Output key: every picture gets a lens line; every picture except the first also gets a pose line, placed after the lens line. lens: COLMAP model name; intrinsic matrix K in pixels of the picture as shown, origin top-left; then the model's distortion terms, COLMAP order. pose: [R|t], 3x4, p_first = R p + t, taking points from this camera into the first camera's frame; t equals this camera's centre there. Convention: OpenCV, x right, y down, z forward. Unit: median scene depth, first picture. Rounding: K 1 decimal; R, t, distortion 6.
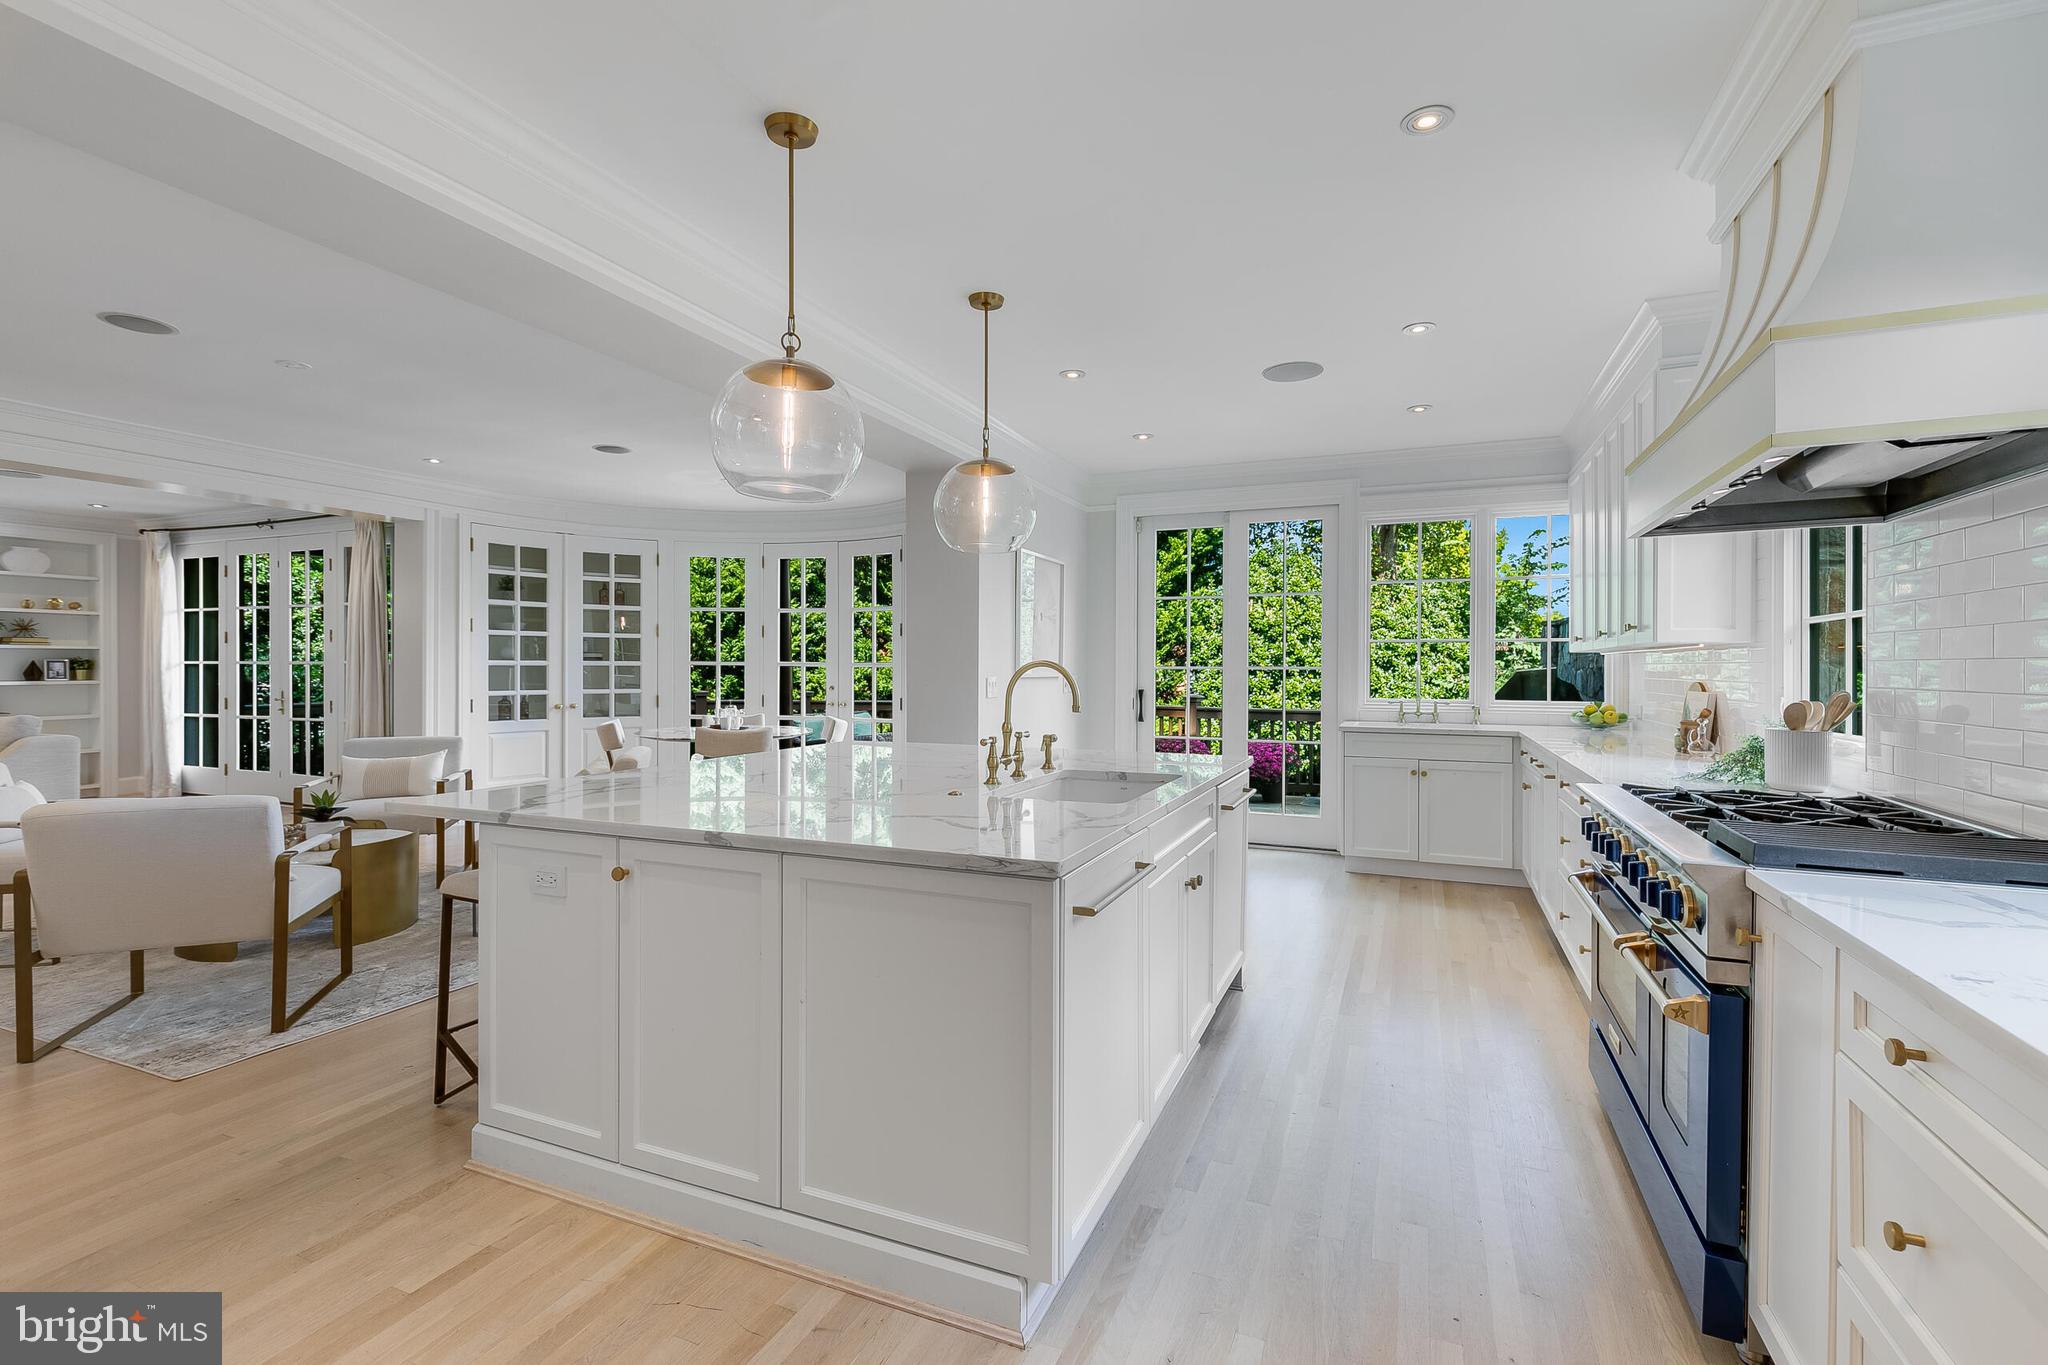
lens RADIAL K [[913.7, 0, 1027.8], [0, 913.7, 682.9], [0, 0, 1]] dist [0.005815, -0.000071]
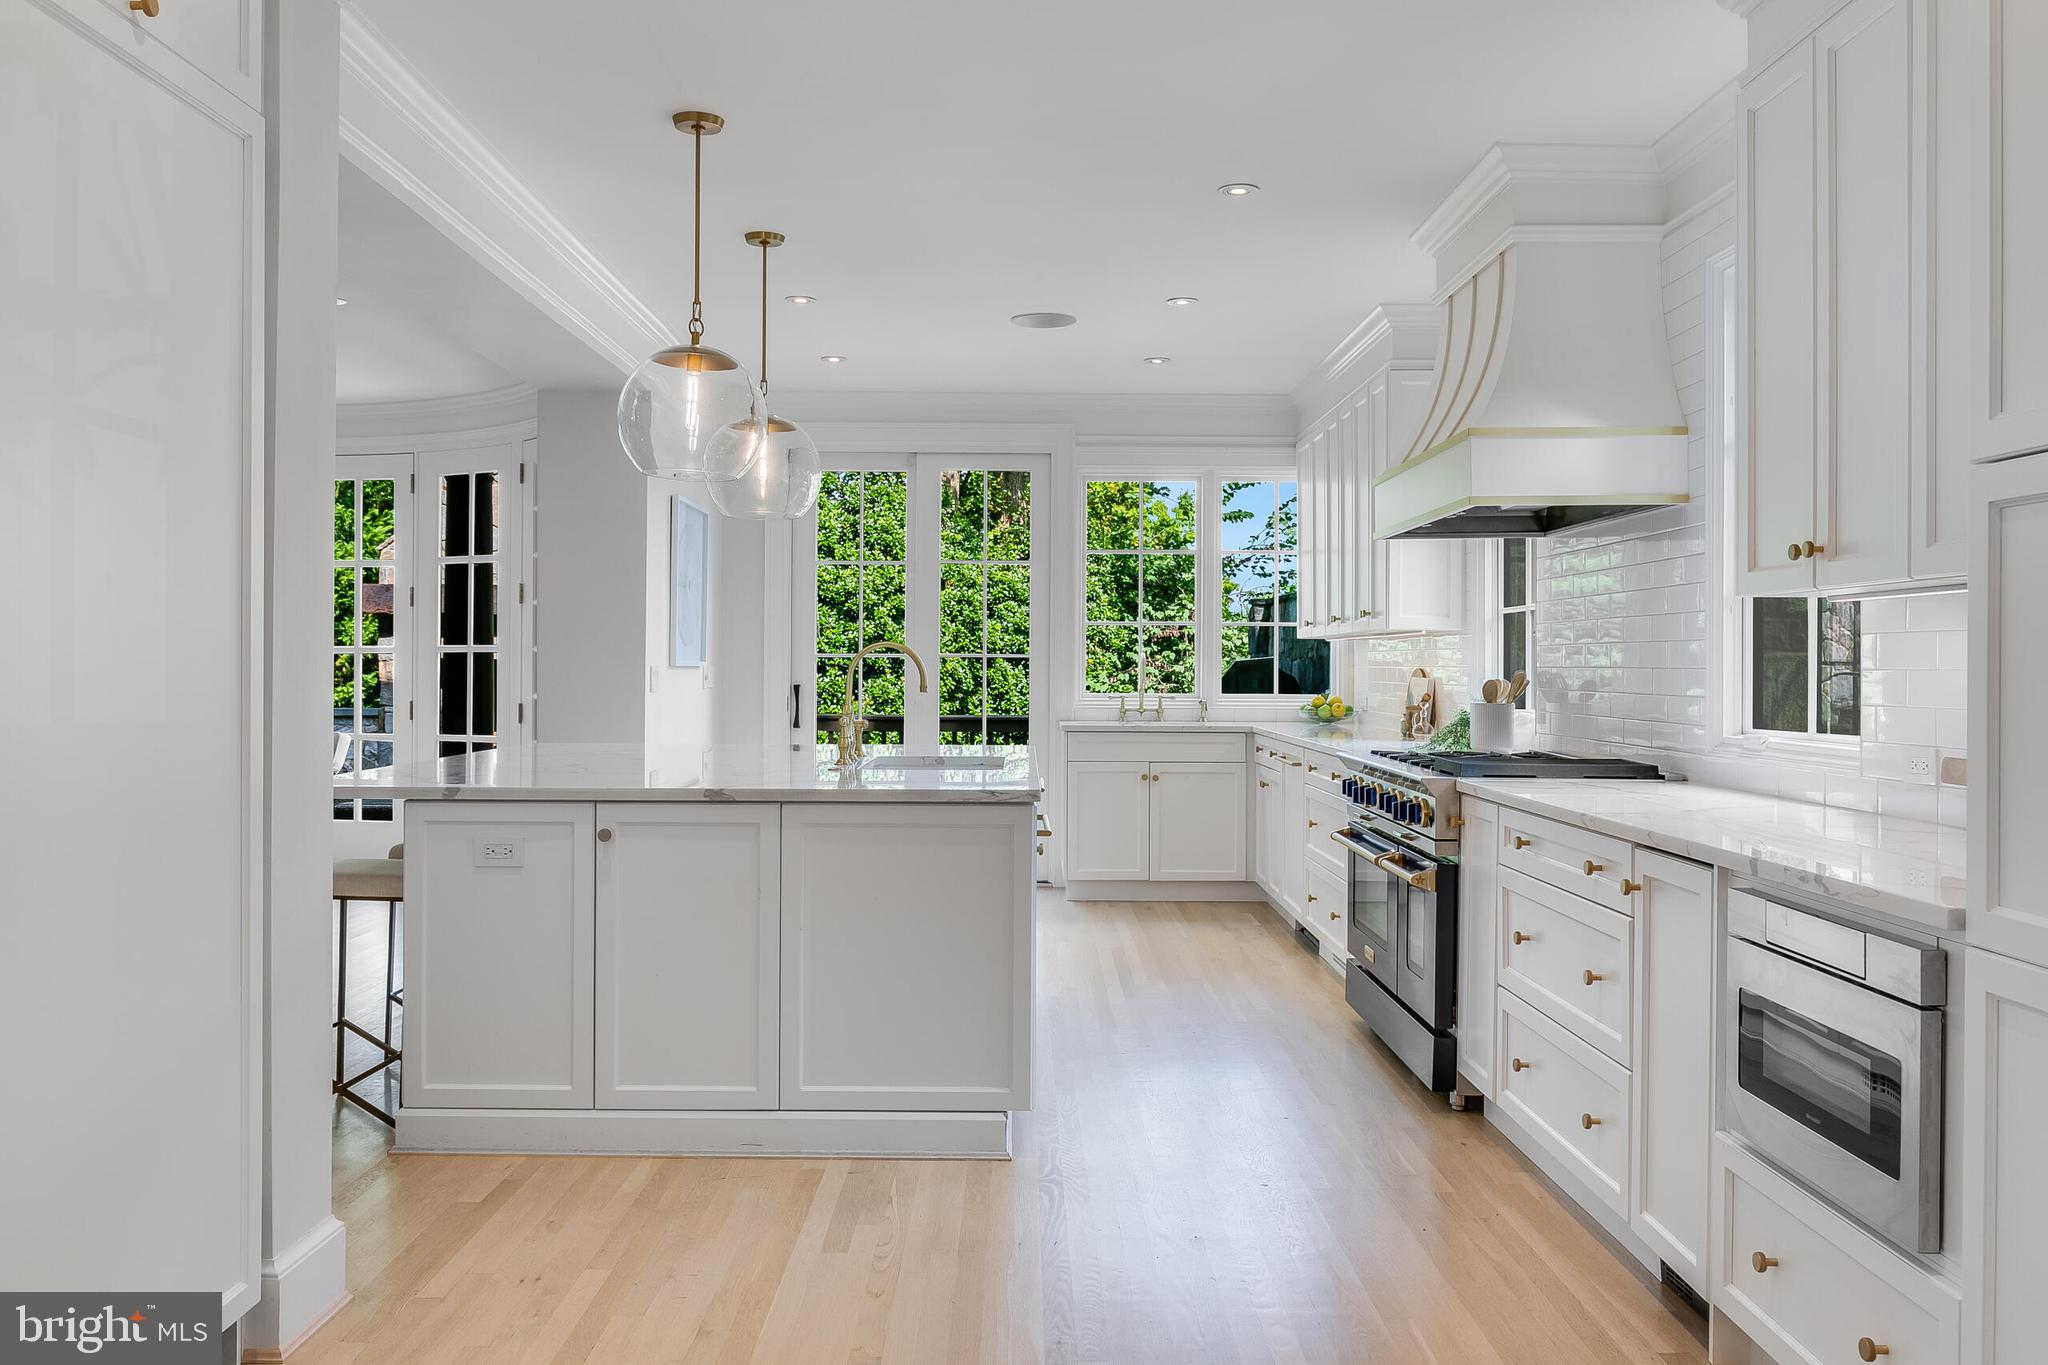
lens RADIAL K [[1600.4, 0, 1024.1], [0, 1600.4, 718.5], [0, 0, 1]] dist [0.001987, -0.000085]
pose [[0.921610, -0.011838, 0.387937, -0.383772], [0.004771, 0.999805, 0.019174, 0.019605], [-0.388088, -0.015820, 0.921487, -0.494012]]
